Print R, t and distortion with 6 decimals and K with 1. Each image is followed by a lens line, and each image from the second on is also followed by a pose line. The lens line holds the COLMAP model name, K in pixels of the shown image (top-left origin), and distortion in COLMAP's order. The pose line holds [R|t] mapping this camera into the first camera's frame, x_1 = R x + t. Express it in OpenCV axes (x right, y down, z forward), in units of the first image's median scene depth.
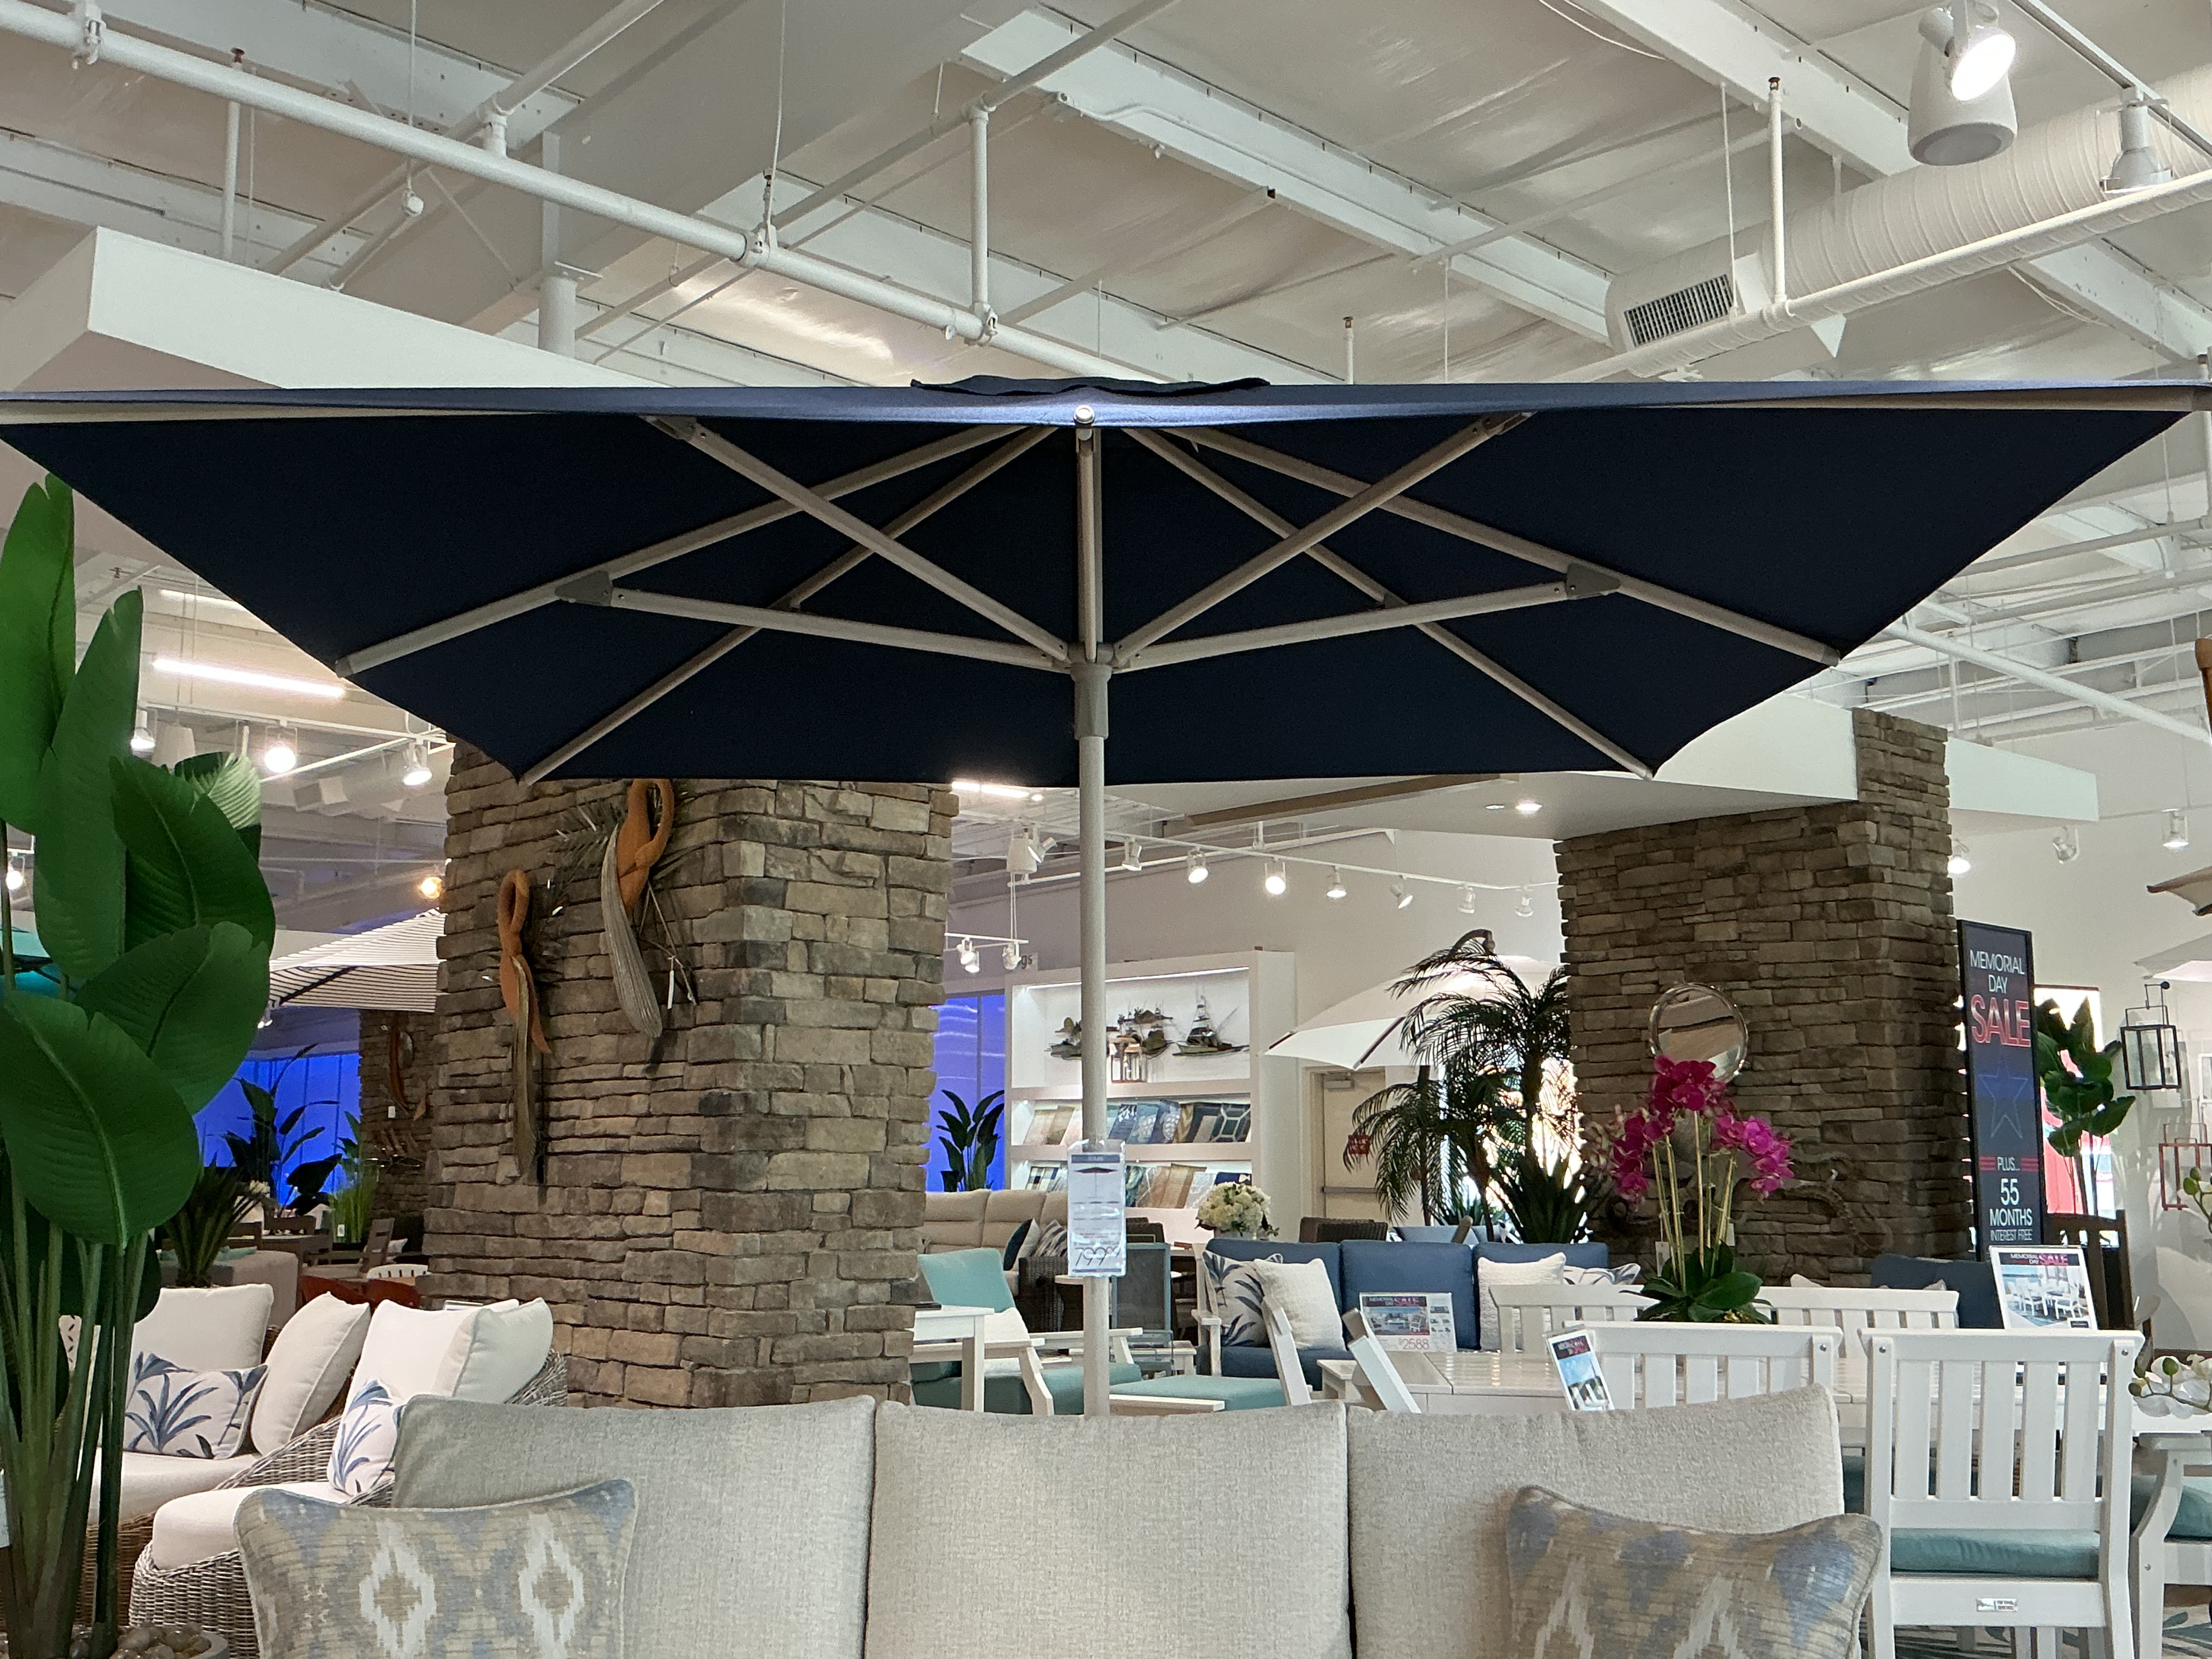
lens RADIAL K [[2250.7, 0, 1118.6], [0, 2250.7, 815.4], [0, 0, 1]] dist [-0.001250, 0.000000]
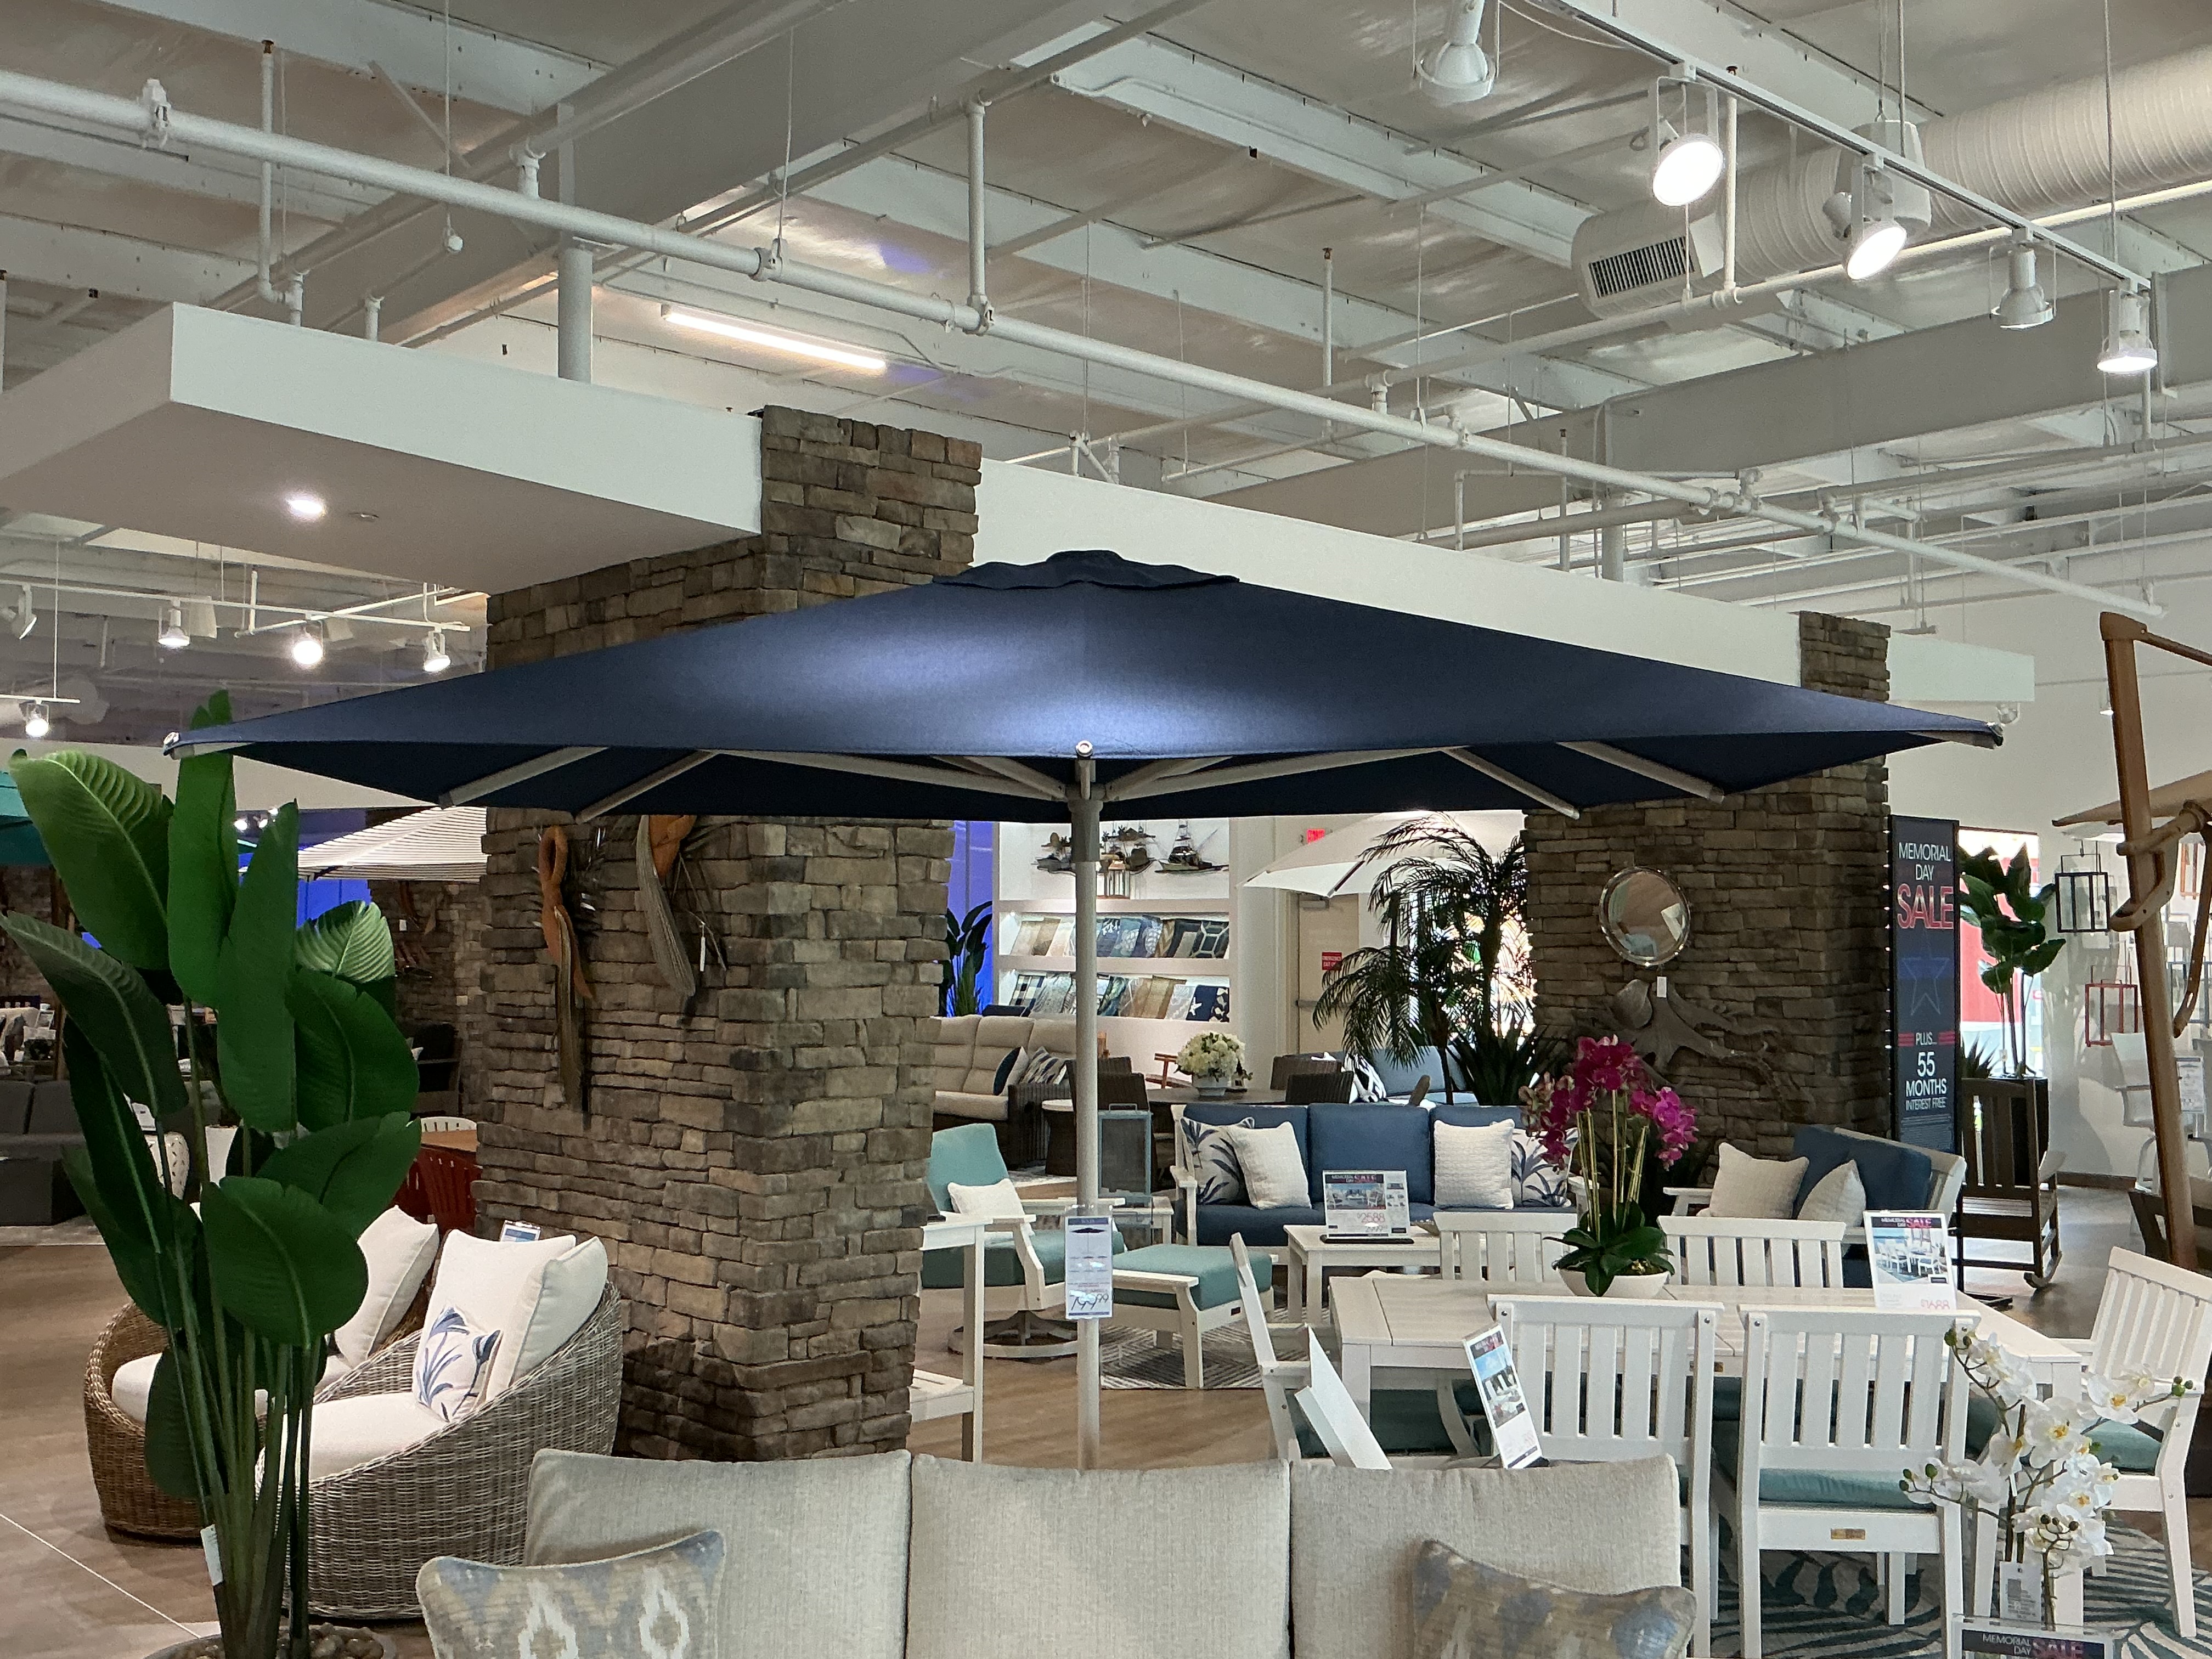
lens RADIAL K [[2250.7, 0, 1119.6], [0, 2250.7, 821.0], [0, 0, 1]] dist [-0.001250, 0.000000]
pose [[0.999961, 0.003696, 0.008076, -0.001870], [-0.004589, 0.993522, 0.113544, -0.095939], [-0.007604, -0.113576, 0.993500, -0.081648]]
